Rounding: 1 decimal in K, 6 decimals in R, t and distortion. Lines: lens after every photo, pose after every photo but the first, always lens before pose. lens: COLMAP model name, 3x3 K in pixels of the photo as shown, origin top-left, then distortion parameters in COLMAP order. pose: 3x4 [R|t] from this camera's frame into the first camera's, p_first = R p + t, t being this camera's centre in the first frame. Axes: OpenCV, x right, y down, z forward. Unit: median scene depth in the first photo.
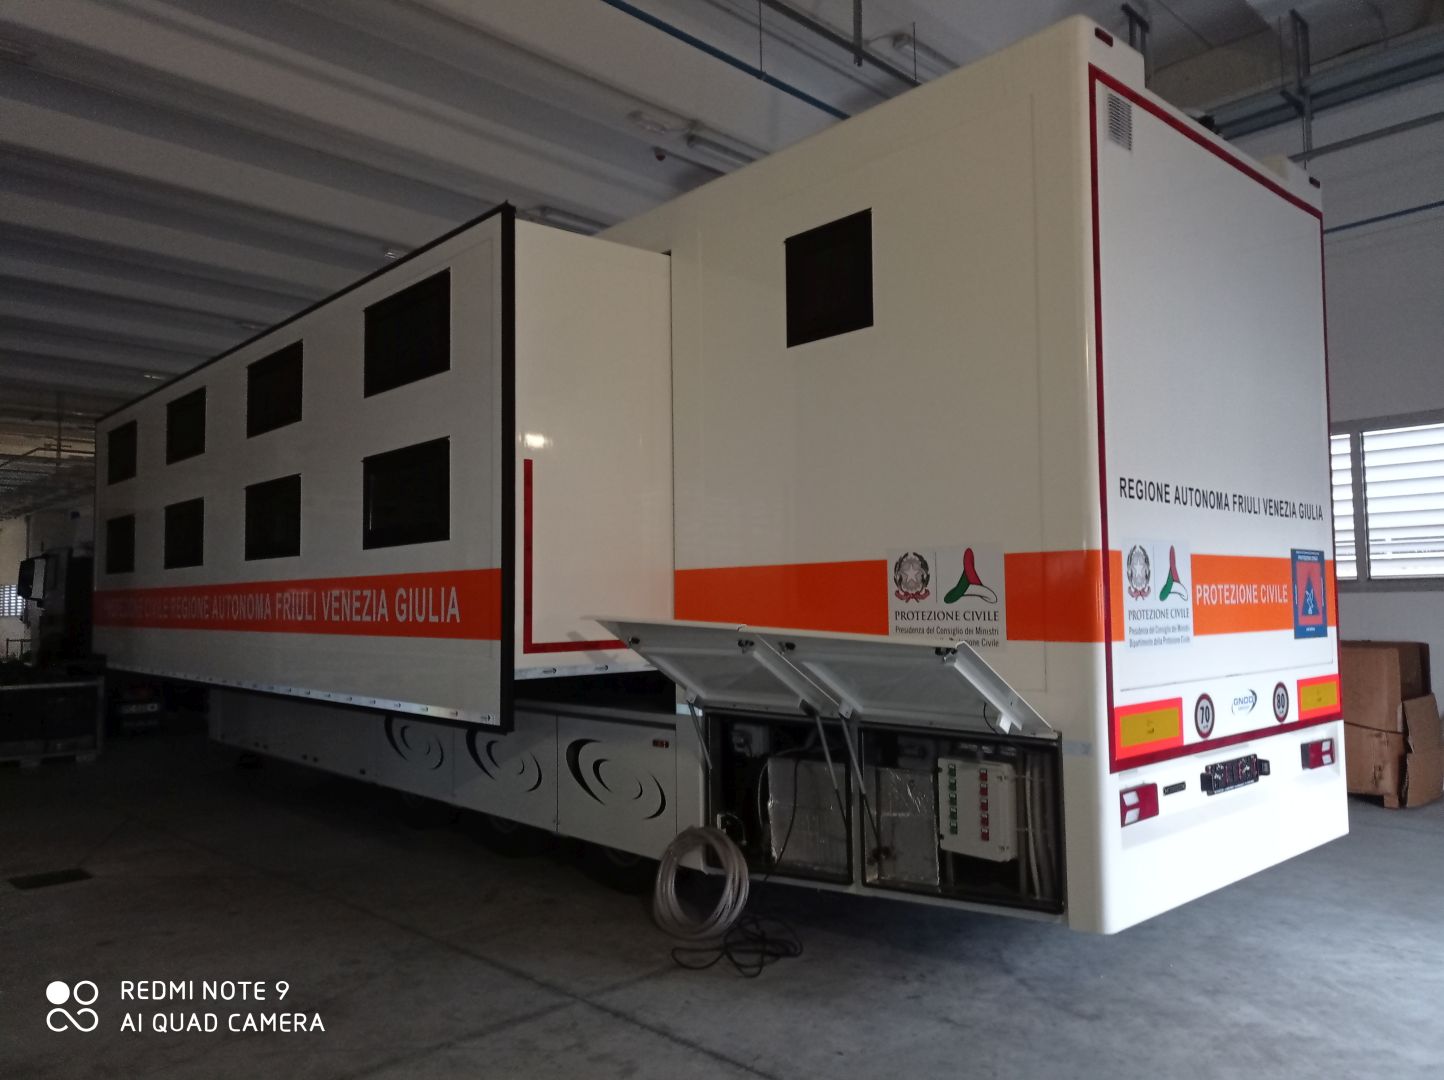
lens RADIAL K [[1072.8, 0, 718.0], [0, 1072.8, 542.4], [0, 0, 1]] dist [0.052399, -0.038422]
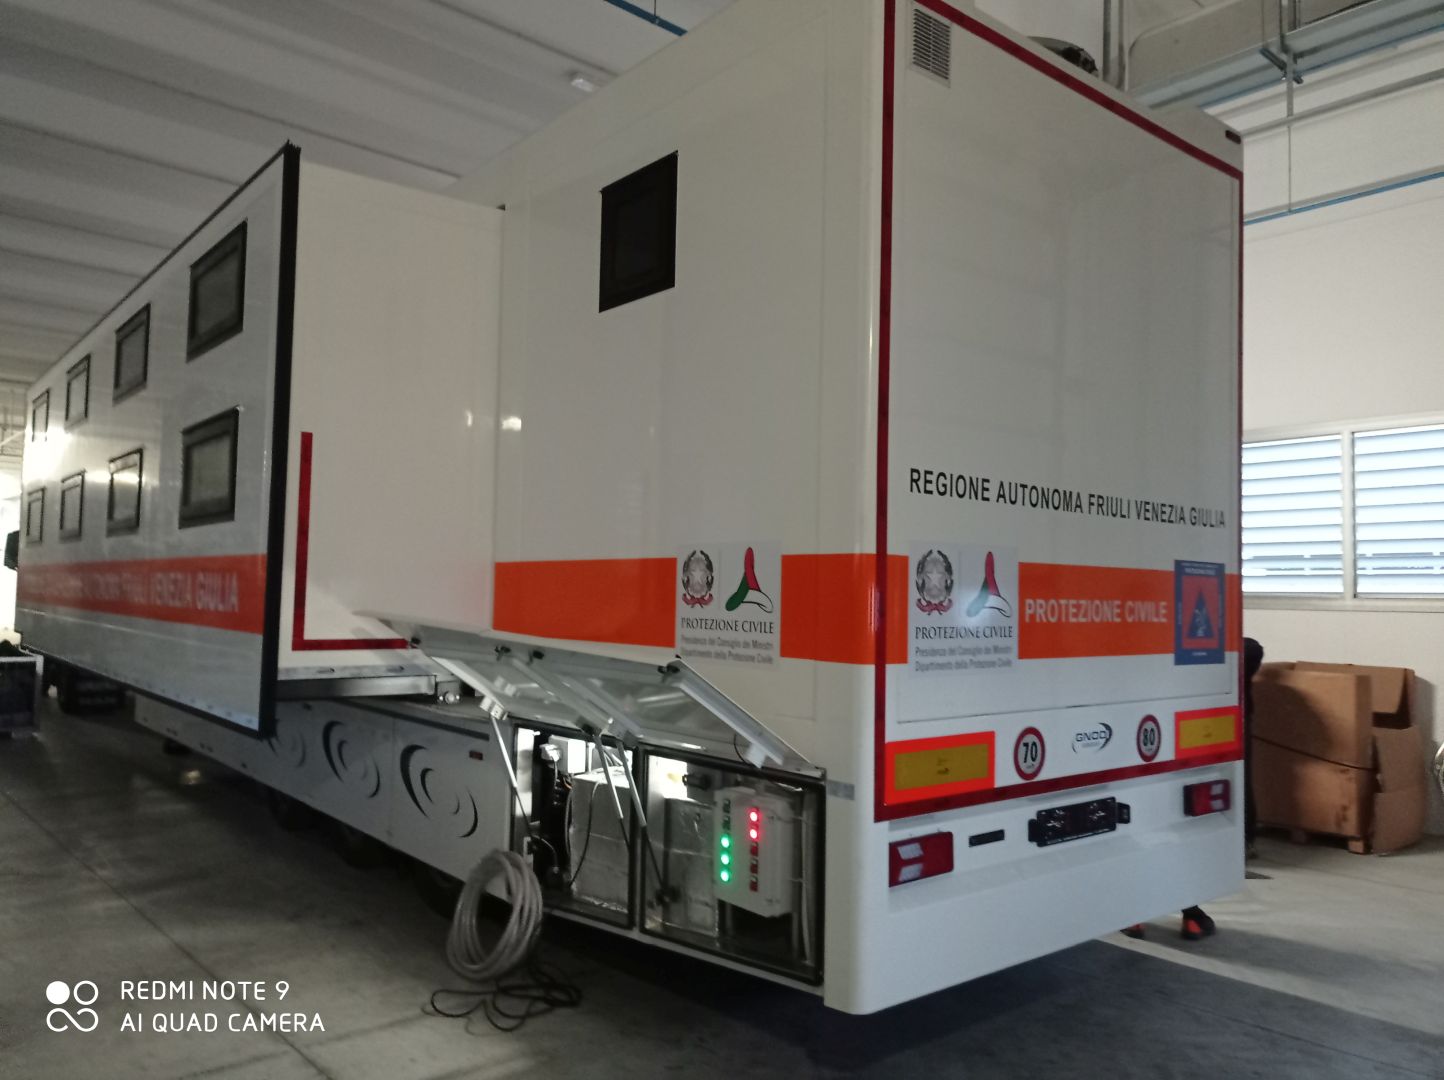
lens RADIAL K [[1083.0, 0, 718.1], [0, 1083.0, 542.6], [0, 0, 1]] dist [0.051515, -0.055129]
pose [[0.998089, 0.030855, -0.053535, 0.232252], [-0.030456, 0.999502, 0.008250, -0.004335], [0.053762, -0.006604, 0.998532, 0.128829]]
